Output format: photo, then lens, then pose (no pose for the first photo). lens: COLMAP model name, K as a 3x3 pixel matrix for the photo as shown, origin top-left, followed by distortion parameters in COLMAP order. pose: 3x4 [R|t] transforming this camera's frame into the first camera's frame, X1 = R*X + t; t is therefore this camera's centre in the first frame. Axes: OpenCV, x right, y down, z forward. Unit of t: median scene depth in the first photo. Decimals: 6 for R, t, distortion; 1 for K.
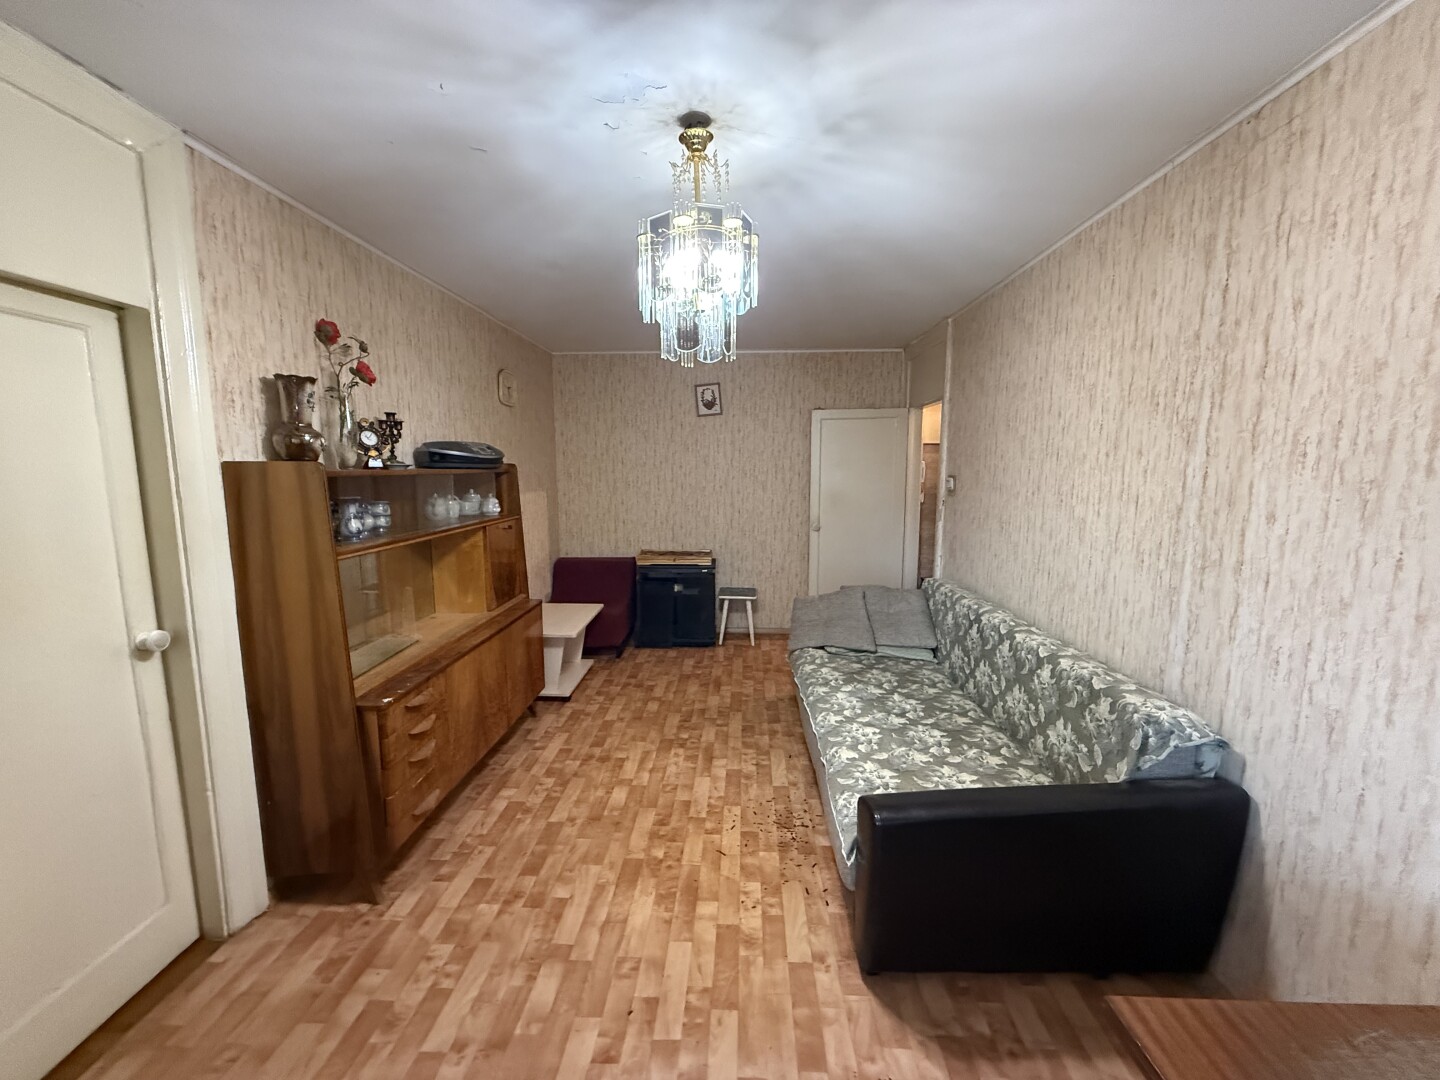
lens RADIAL K [[571.2, 0, 713.0], [0, 571.2, 538.8], [0, 0, 1]] dist [0.000952, 0.000035]
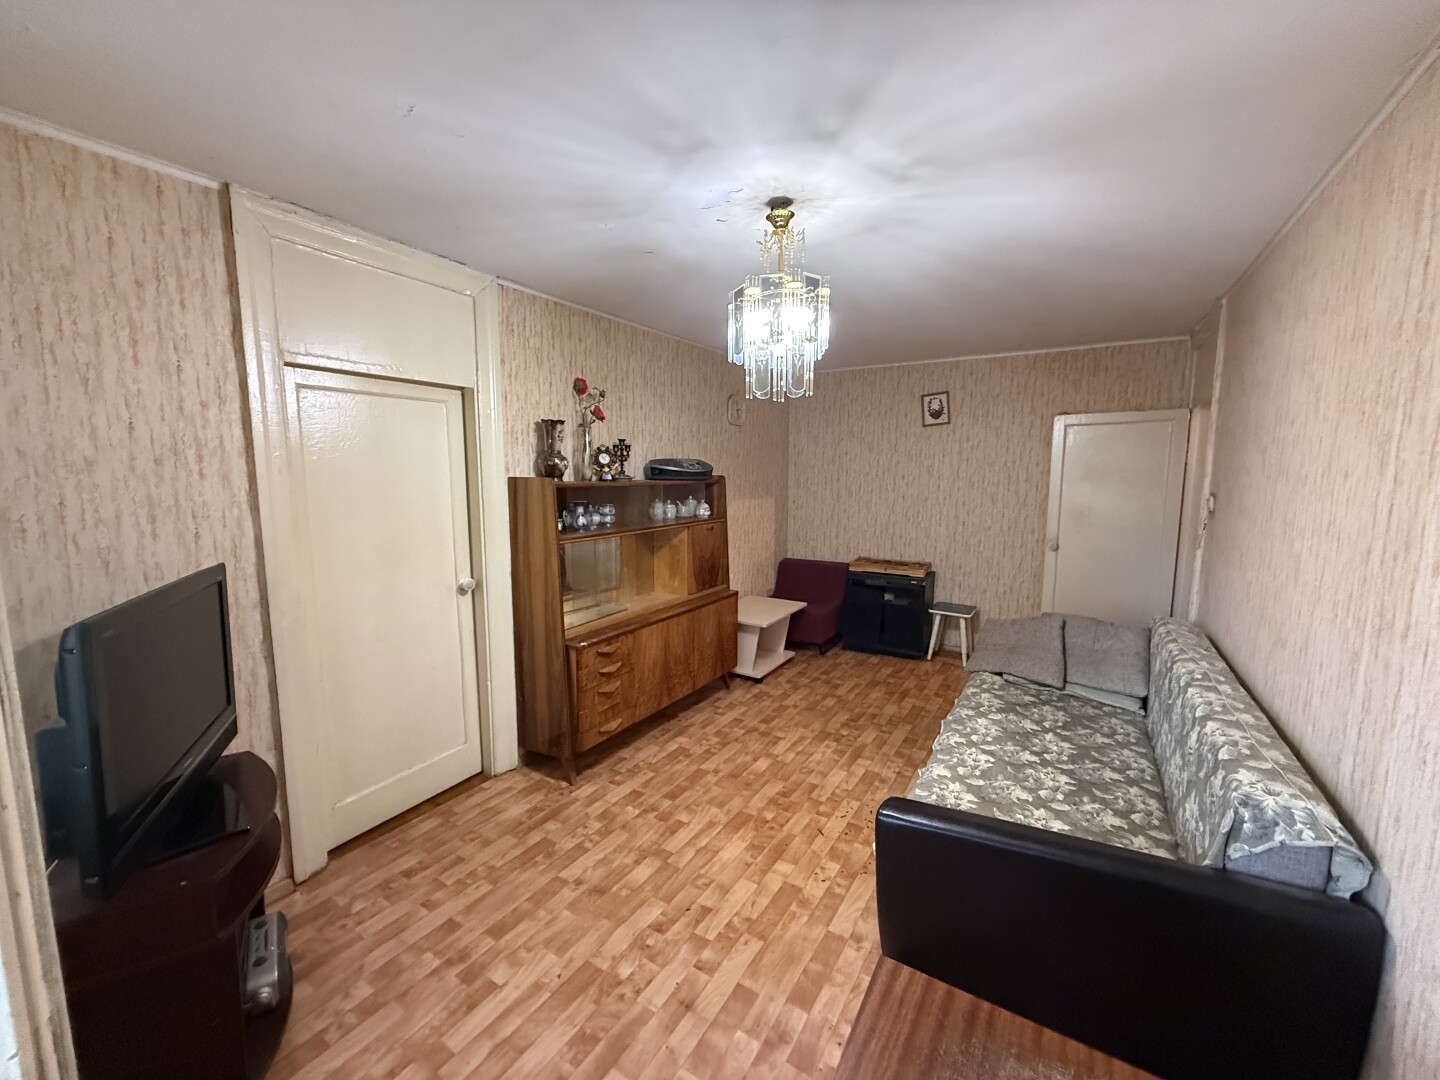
lens RADIAL K [[571.2, 0, 713.0], [0, 571.2, 538.8], [0, 0, 1]] dist [0.000952, 0.000035]
pose [[0.867940, 0.062807, -0.492682, 0.371186], [-0.066135, 0.997753, 0.010687, -0.015882], [0.492246, 0.023308, 0.870144, -0.084318]]
